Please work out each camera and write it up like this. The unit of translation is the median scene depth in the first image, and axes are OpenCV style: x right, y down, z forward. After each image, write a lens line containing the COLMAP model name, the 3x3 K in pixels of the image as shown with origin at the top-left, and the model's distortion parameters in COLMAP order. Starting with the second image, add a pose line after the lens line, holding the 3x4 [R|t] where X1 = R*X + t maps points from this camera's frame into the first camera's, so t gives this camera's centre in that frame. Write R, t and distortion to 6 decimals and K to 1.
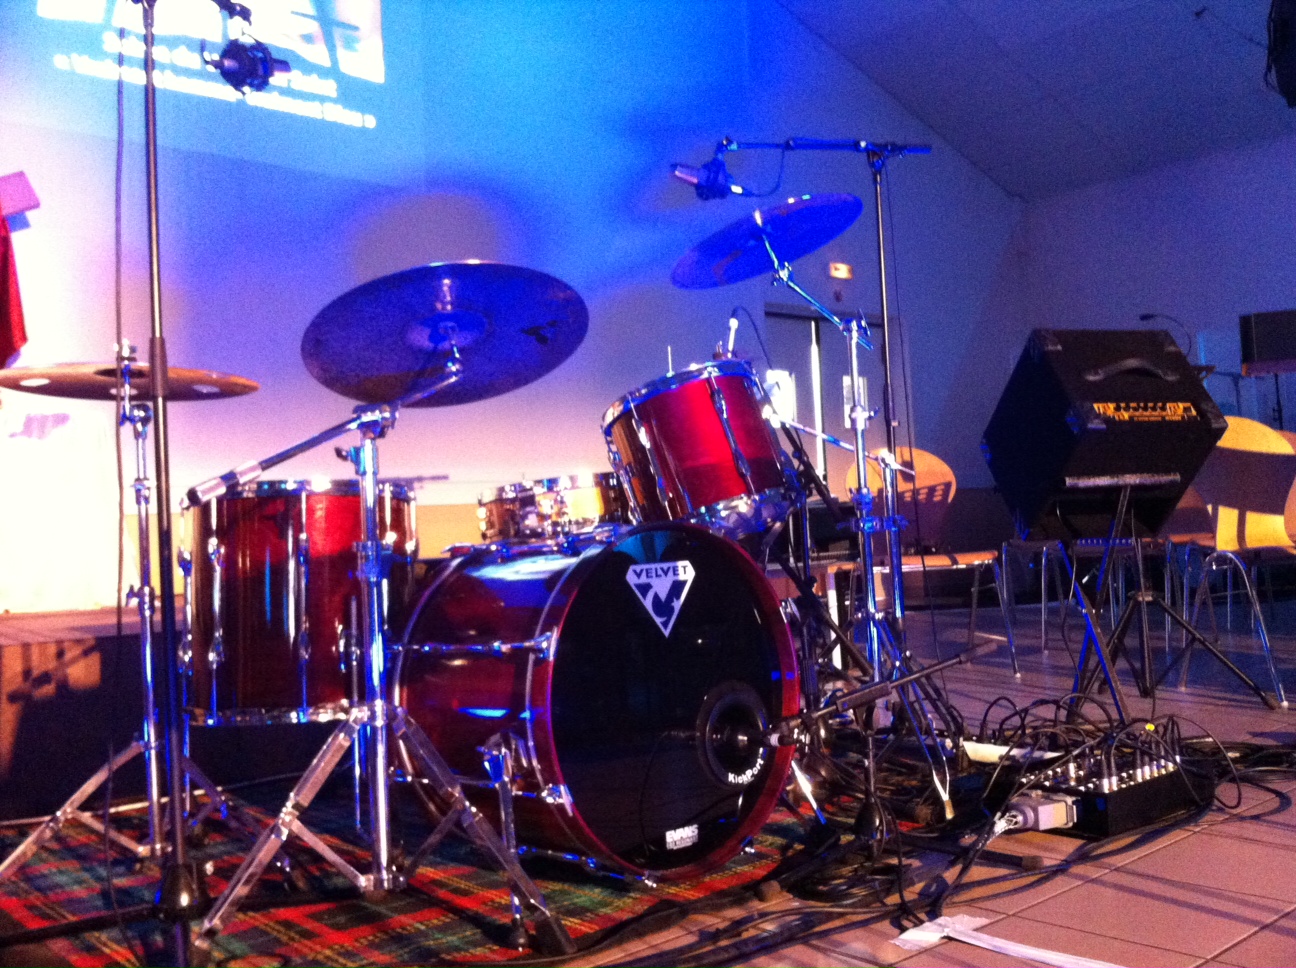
lens RADIAL K [[1284.8, 0, 650.2], [0, 1284.8, 479.0], [0, 0, 1]] dist [0.120705, -0.417606]
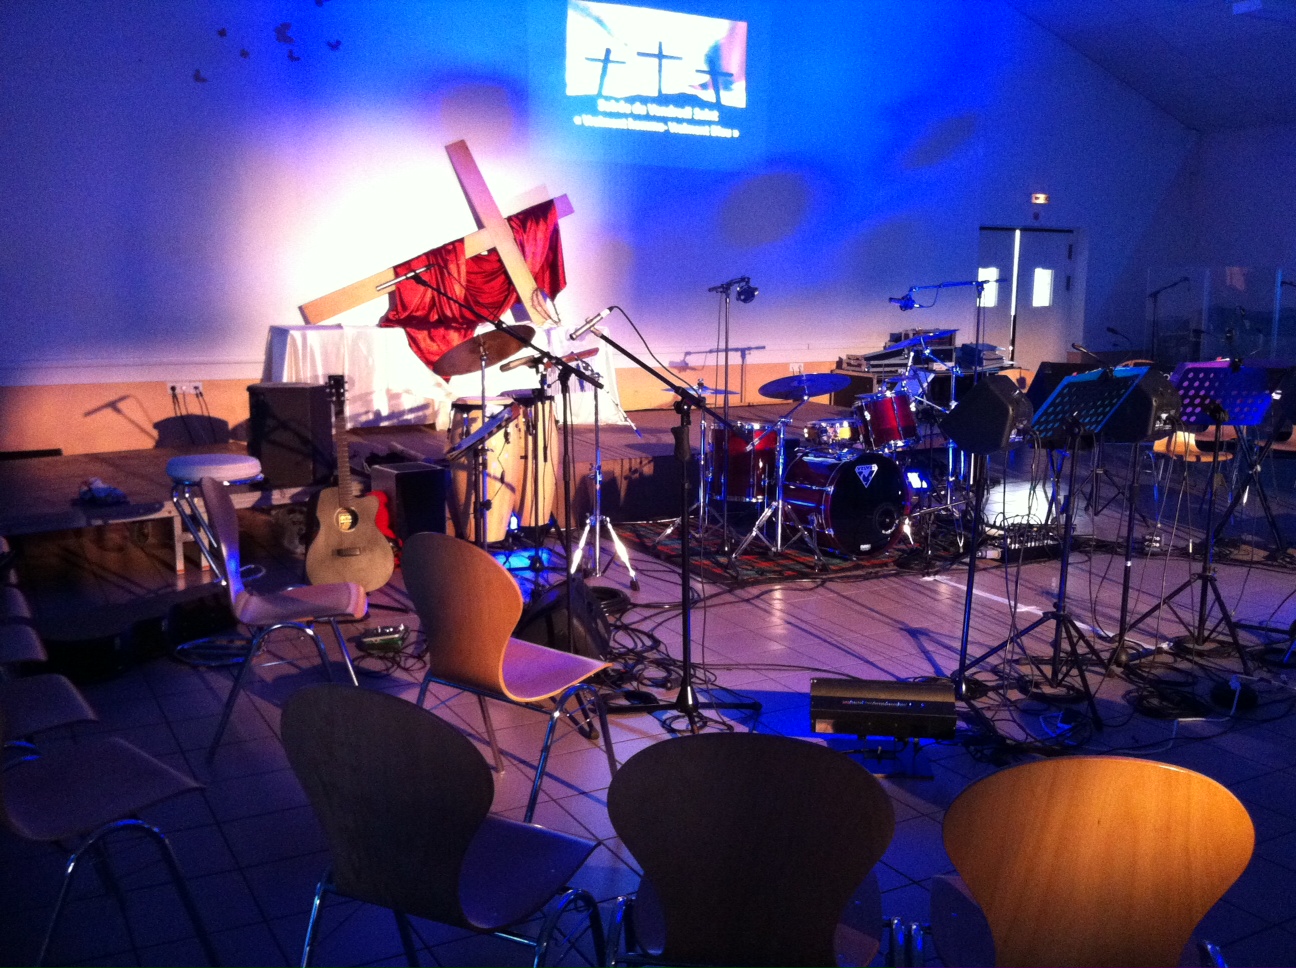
lens RADIAL K [[1284.8, 0, 650.2], [0, 1284.8, 479.0], [0, 0, 1]] dist [0.120705, -0.417606]
pose [[0.978685, 0.090448, -0.184376, 0.067099], [-0.052639, 0.978280, 0.200494, -0.457649], [0.198506, -0.186515, 0.962189, -1.954931]]
